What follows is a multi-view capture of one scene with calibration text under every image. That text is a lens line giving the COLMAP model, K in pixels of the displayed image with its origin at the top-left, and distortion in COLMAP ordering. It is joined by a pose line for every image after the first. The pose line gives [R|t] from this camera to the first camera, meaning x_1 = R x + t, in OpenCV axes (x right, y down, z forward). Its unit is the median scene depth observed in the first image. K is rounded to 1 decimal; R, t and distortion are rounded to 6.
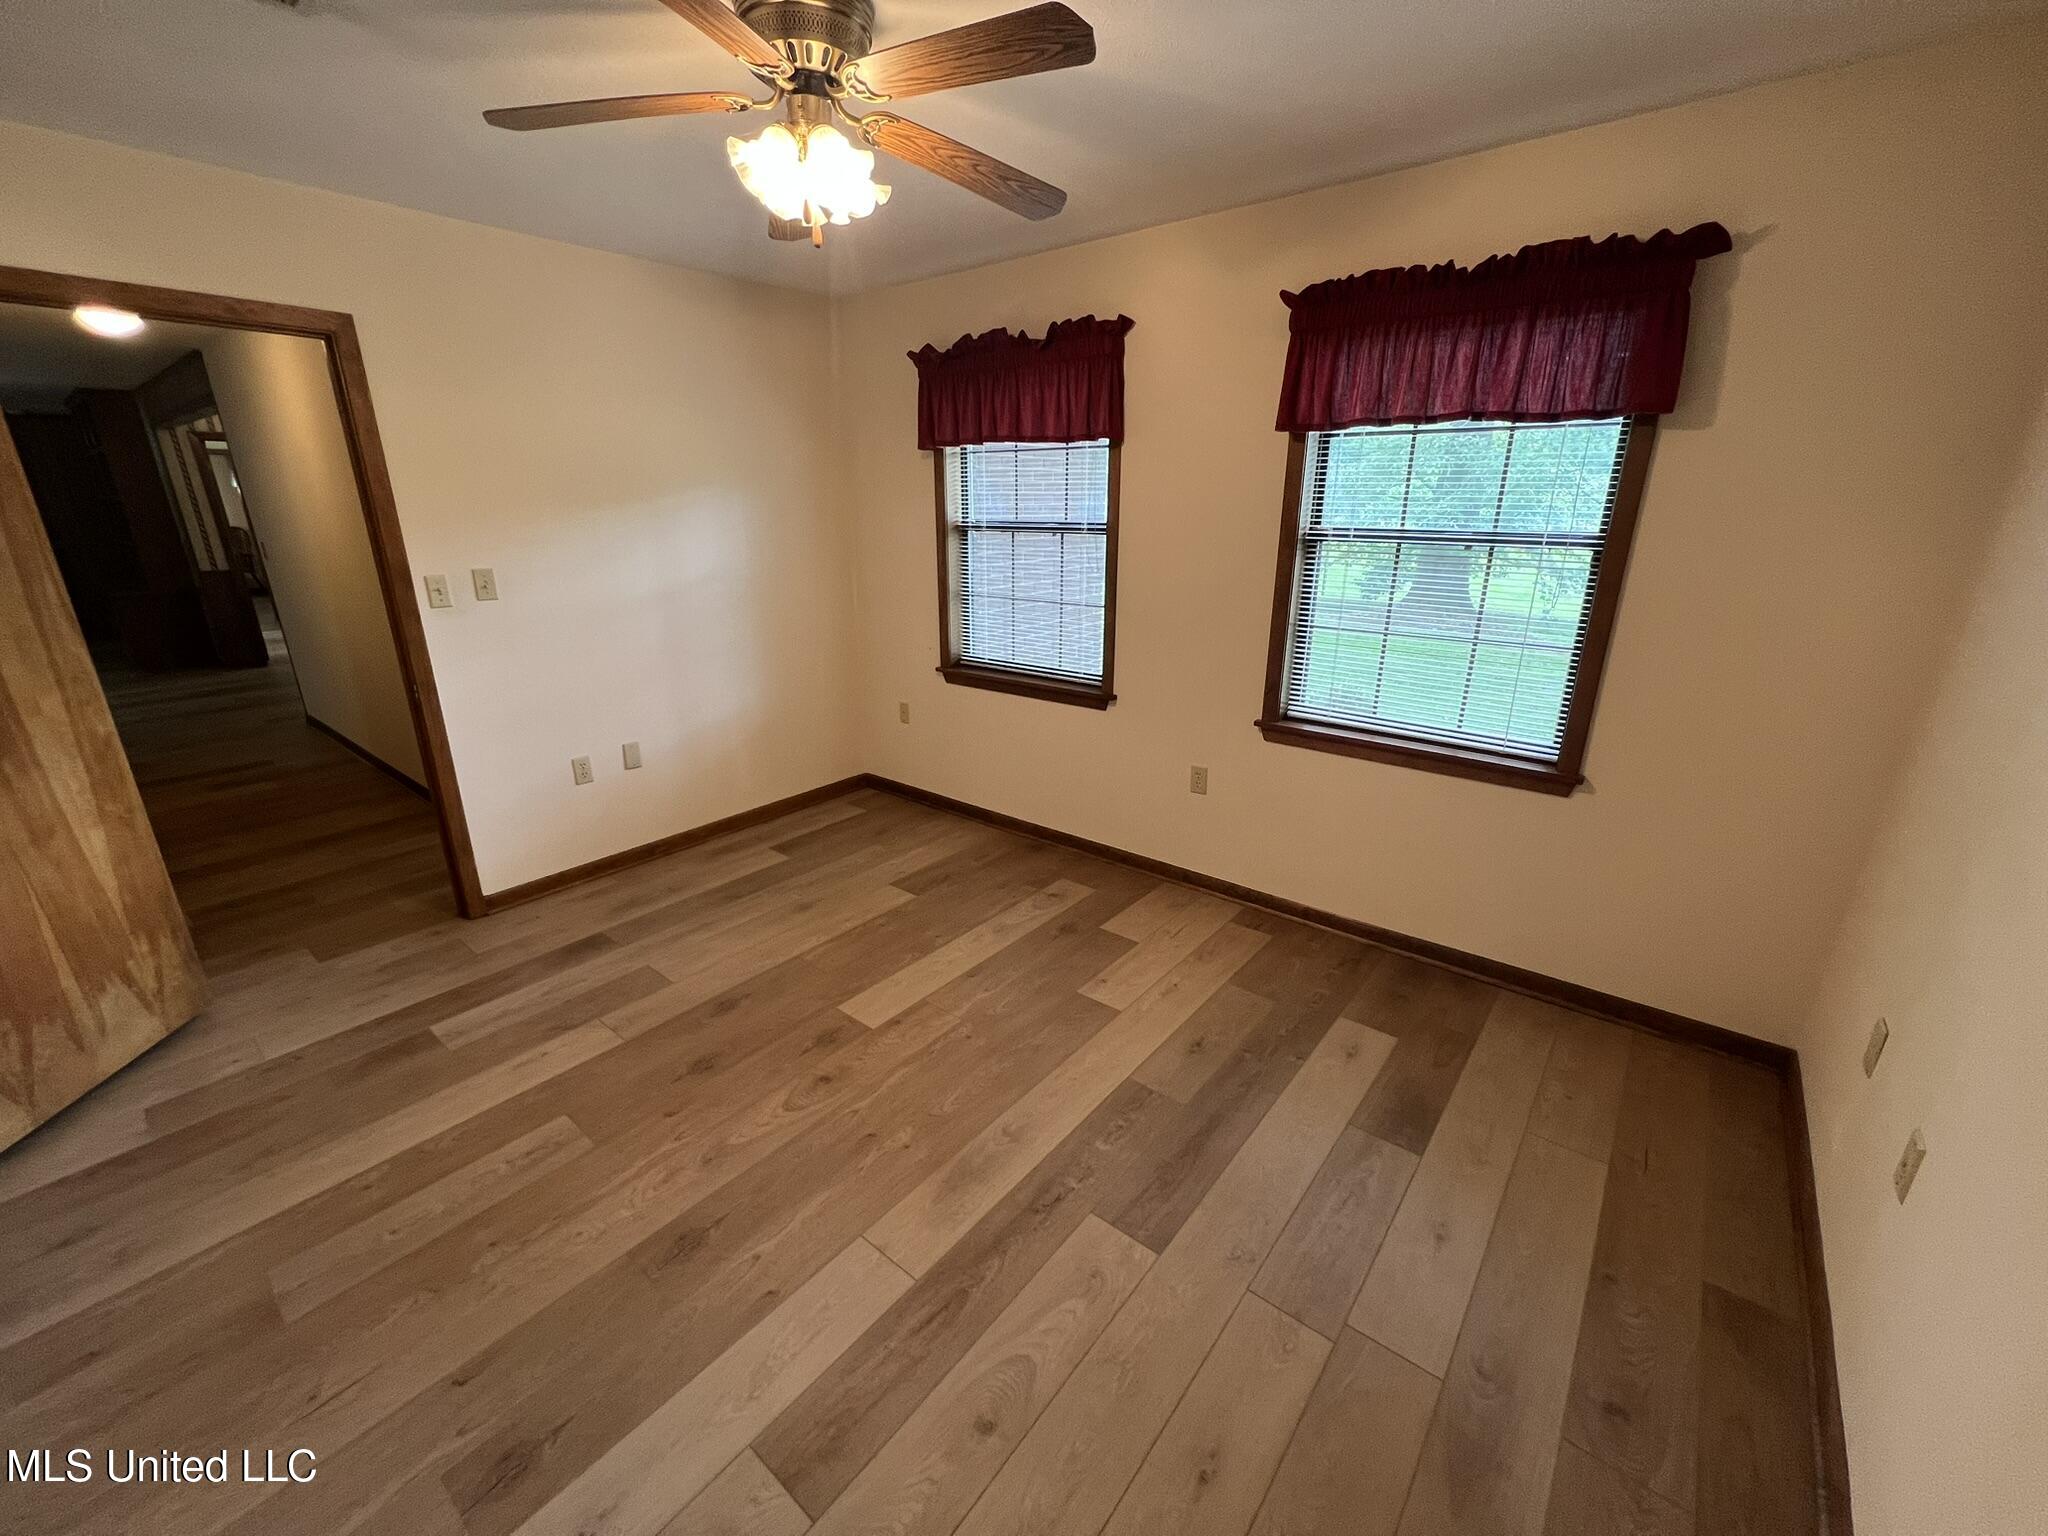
lens RADIAL K [[819.0, 0, 1019.1], [0, 819.0, 776.7], [0, 0, 1]] dist [-0.000043, 0.000582]
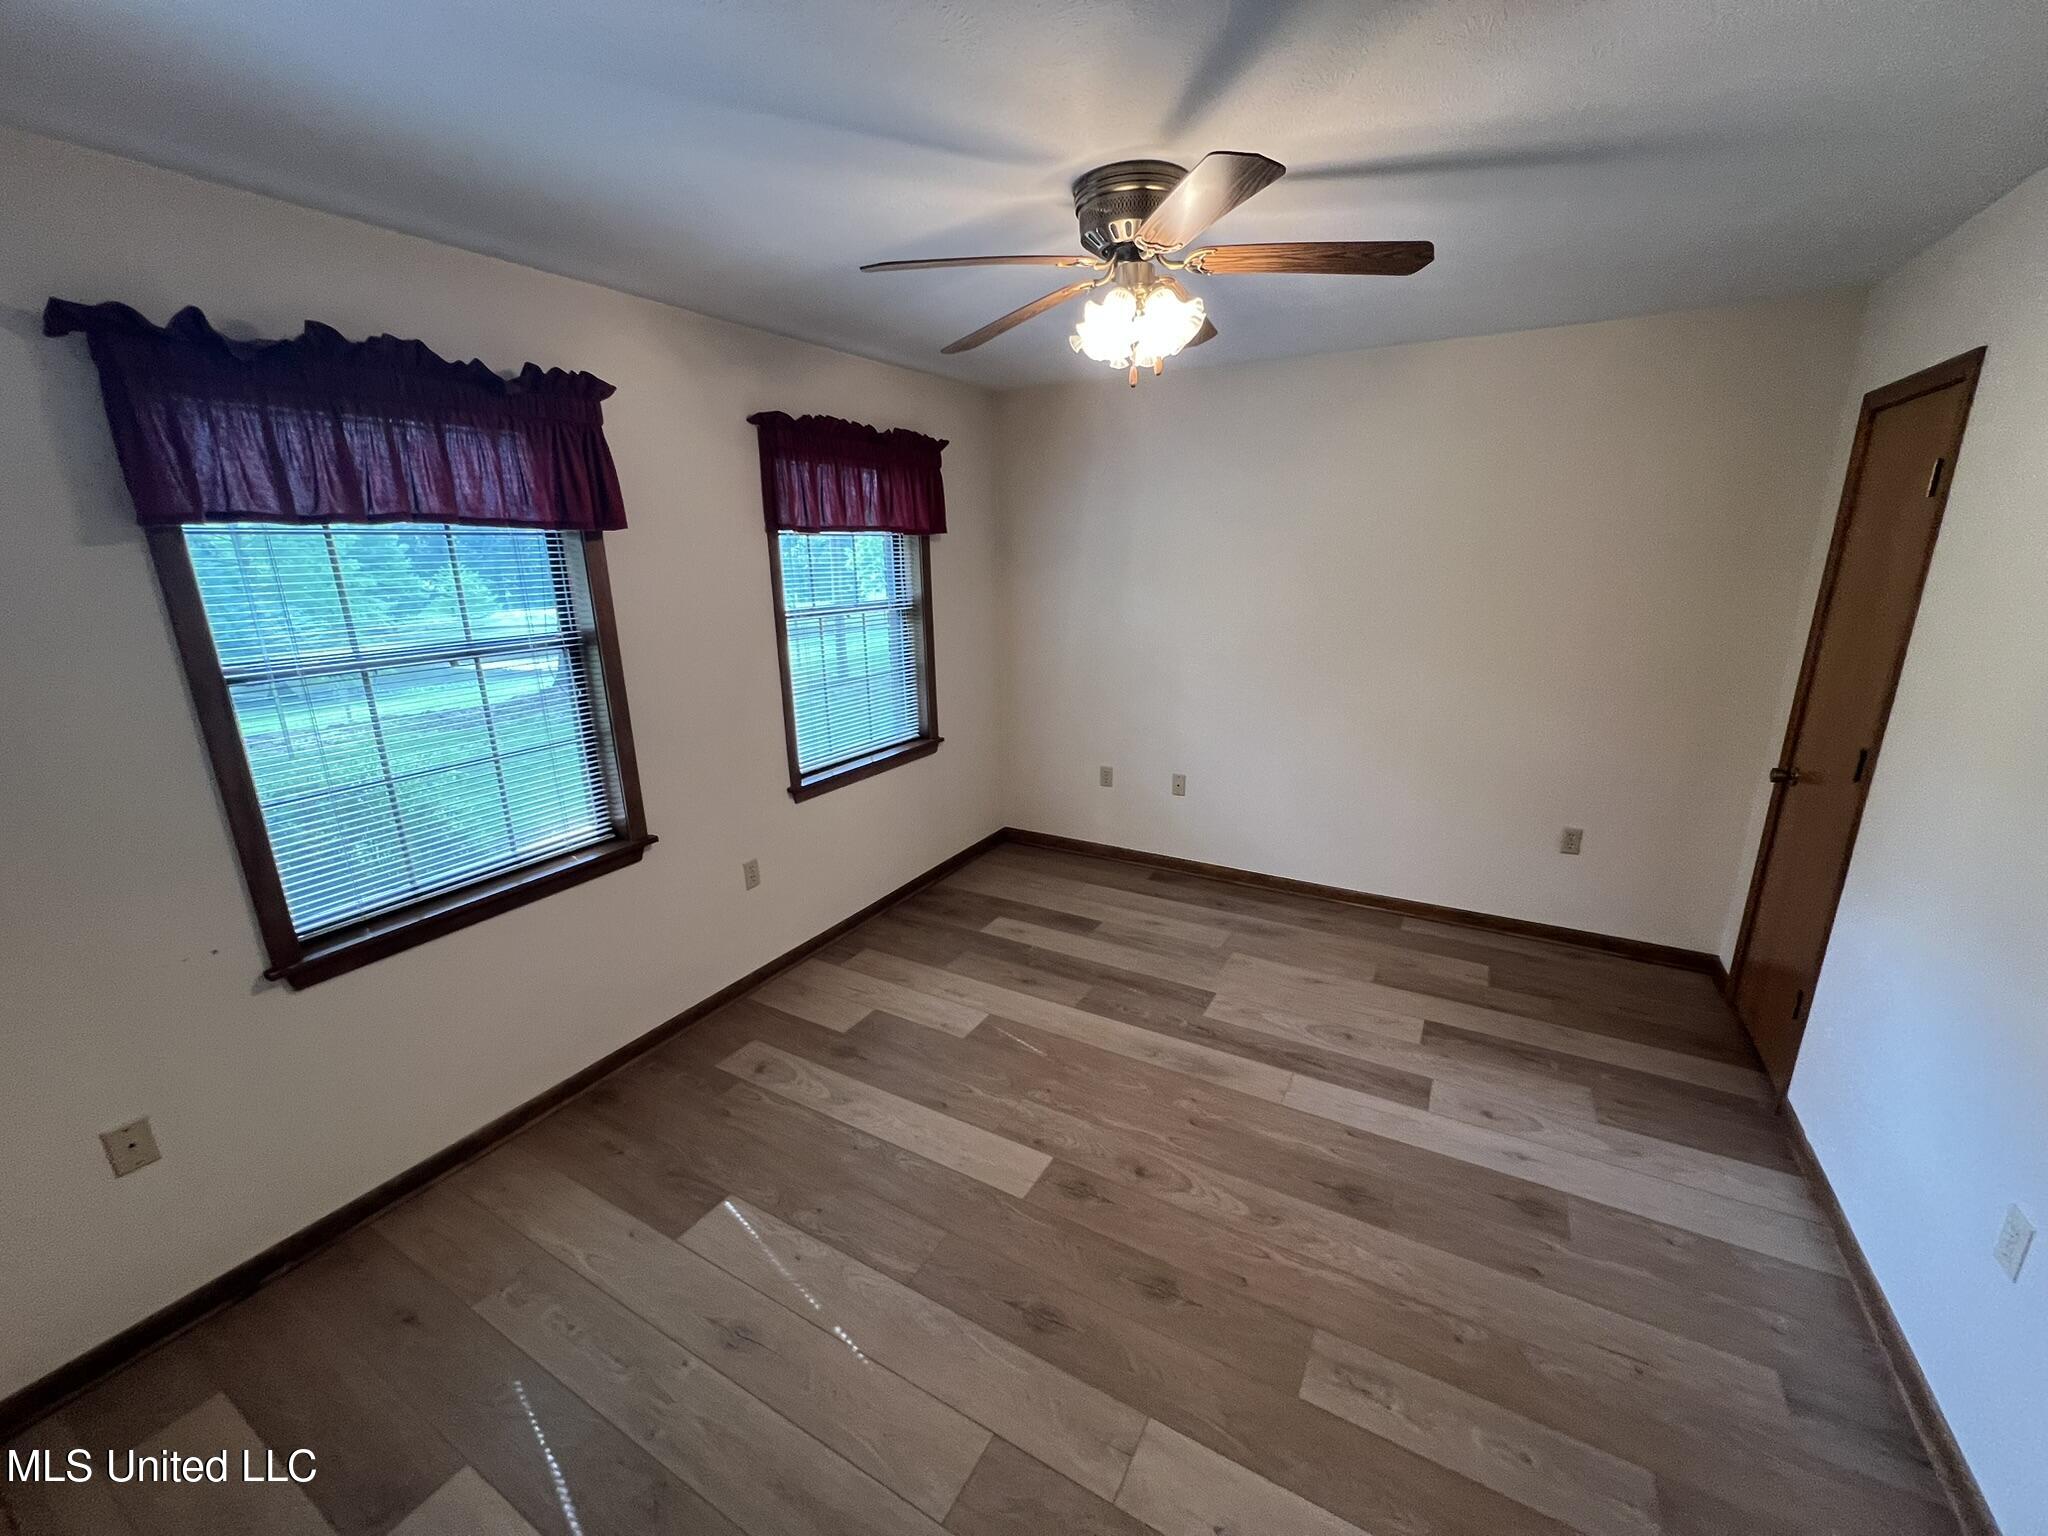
lens RADIAL K [[819.0, 0, 1035.7], [0, 819.0, 774.6], [0, 0, 1]] dist [-0.000043, 0.000582]
pose [[-0.169607, -0.263538, 0.949622, -0.966376], [0.332868, 0.891635, 0.306897, -0.379799], [-0.927595, 0.368150, -0.063504, 0.942425]]
